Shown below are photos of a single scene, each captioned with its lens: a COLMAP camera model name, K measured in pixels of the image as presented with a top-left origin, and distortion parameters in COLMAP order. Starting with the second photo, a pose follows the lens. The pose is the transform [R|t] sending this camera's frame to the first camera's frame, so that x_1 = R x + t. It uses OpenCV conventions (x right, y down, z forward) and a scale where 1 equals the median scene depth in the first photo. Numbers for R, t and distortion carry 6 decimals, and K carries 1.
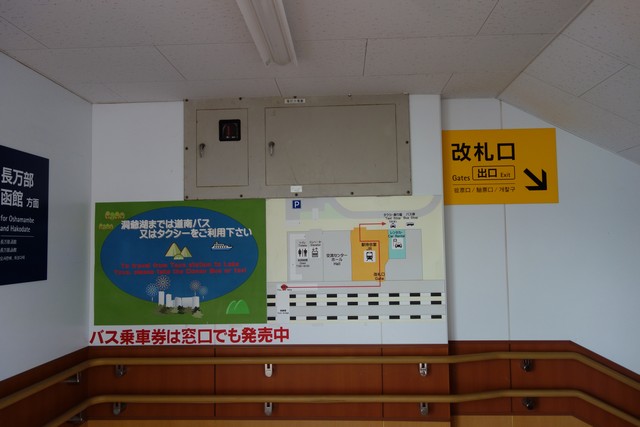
lens RADIAL K [[500.6, 0, 321.6], [0, 500.6, 212.9], [0, 0, 1]] dist [-0.001645, -0.007416]
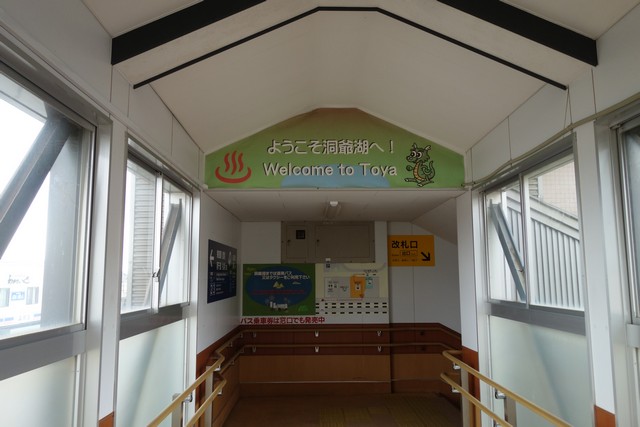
lens RADIAL K [[500.6, 0, 321.6], [0, 500.6, 212.9], [0, 0, 1]] dist [-0.001645, -0.007416]
pose [[0.998002, 0.016680, 0.060935, -0.233741], [-0.012848, 0.997947, -0.062742, -0.120610], [-0.061857, 0.061833, 0.996168, -1.433555]]
